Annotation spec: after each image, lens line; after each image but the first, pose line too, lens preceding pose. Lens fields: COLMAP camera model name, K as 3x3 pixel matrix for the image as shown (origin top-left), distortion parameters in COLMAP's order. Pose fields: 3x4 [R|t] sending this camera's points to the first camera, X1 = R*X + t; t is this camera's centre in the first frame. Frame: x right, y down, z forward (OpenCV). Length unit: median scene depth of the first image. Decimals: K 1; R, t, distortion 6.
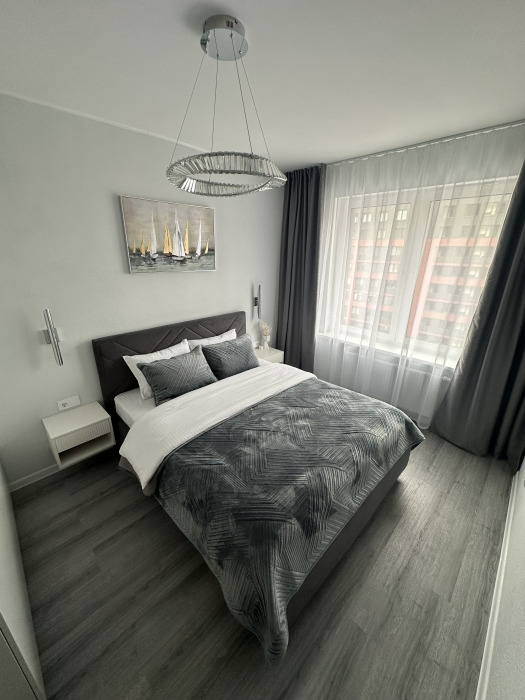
lens RADIAL K [[280.2, 0, 262.5], [0, 280.2, 350.0], [0, 0, 1]] dist [-0.002401, -0.000121]
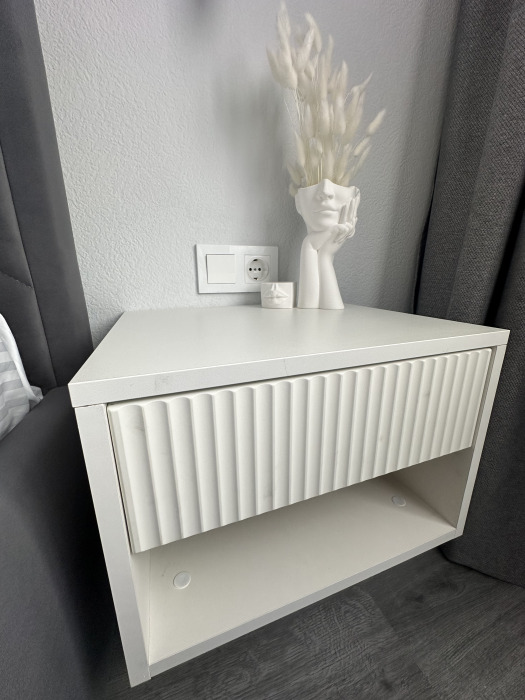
lens RADIAL K [[280.2, 0, 262.5], [0, 280.2, 350.0], [0, 0, 1]] dist [-0.002401, -0.000121]
pose [[0.906534, 0.081985, -0.414096, 0.060677], [-0.115692, 0.991652, -0.056939, 0.032801], [0.405971, 0.099525, 0.908451, 1.236514]]
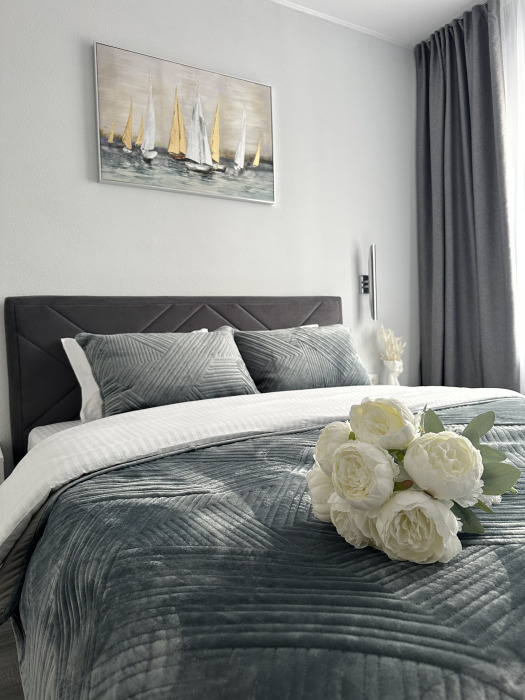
lens RADIAL K [[499.3, 0, 262.5], [0, 499.3, 350.0], [0, 0, 1]] dist [0.005122, -0.003178]
pose [[0.964801, -0.047484, -0.258659, 0.026228], [-0.035643, 0.950878, -0.307507, 0.251583], [0.260555, 0.305903, 0.915715, 0.308048]]
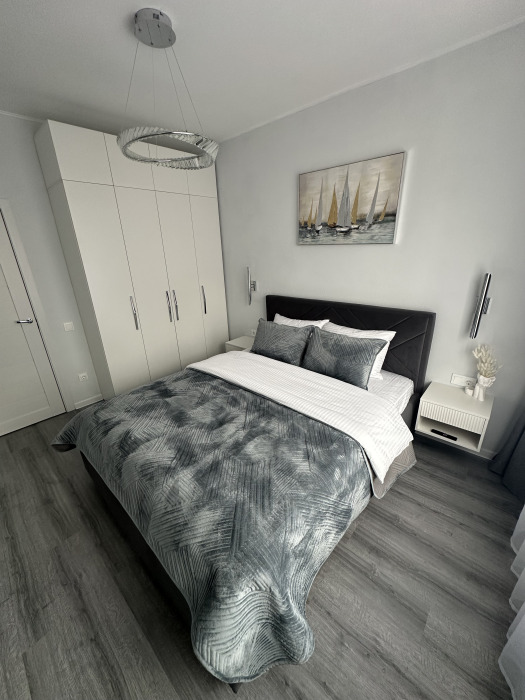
lens RADIAL K [[280.2, 0, 262.5], [0, 280.2, 350.0], [0, 0, 1]] dist [-0.002401, -0.000121]
pose [[0.046116, 0.337788, -0.940092, 0.644438], [-0.308100, 0.900022, 0.308277, -0.174882], [0.950236, 0.275426, 0.145578, 0.724570]]
